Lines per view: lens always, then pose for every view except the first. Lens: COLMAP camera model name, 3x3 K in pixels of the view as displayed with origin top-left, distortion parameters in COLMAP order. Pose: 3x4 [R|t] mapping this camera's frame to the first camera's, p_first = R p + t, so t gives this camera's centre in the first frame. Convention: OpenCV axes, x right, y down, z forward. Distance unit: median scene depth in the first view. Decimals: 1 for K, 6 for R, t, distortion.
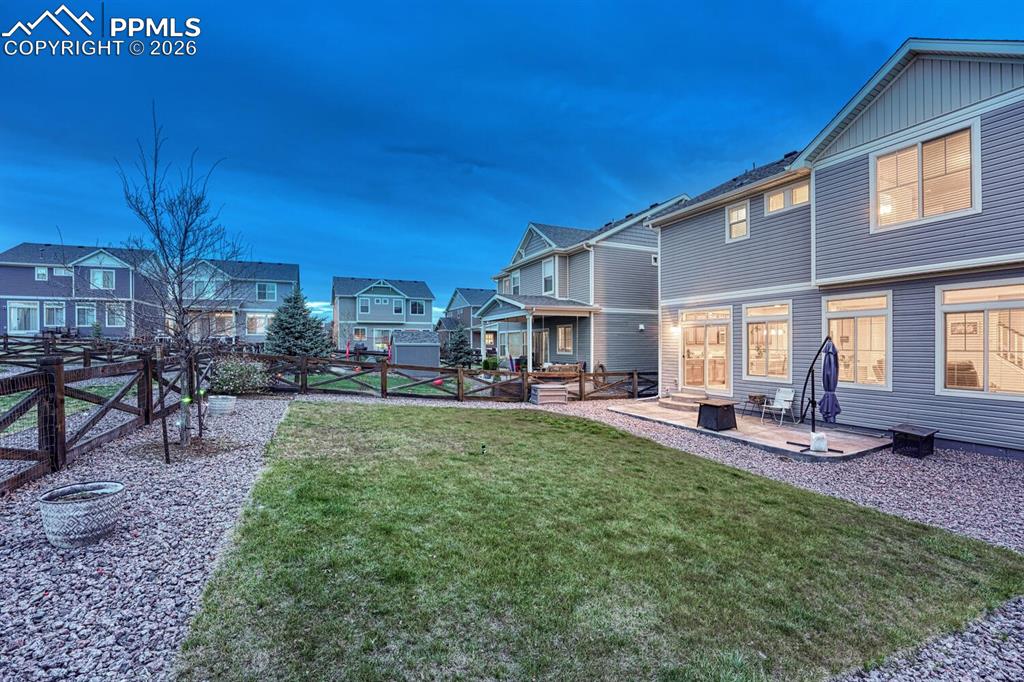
lens RADIAL K [[426.9, 0, 512.4], [0, 426.9, 338.0], [0, 0, 1]] dist [0.034009, 0.000238]
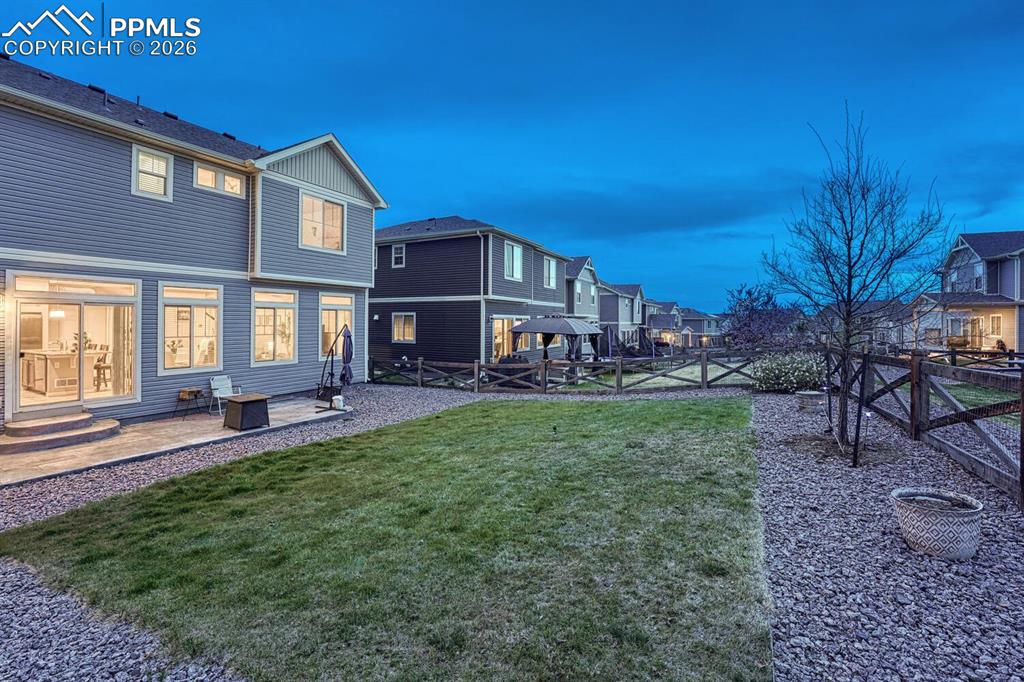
lens RADIAL K [[463.5, 0, 508.1], [0, 463.5, 320.9], [0, 0, 1]] dist [-0.001006, -0.000015]
pose [[-0.596585, 0.001024, 0.802550, -0.594076], [-0.011649, 0.999883, -0.009936, -0.003920], [-0.802466, -0.015277, -0.596503, 1.108068]]
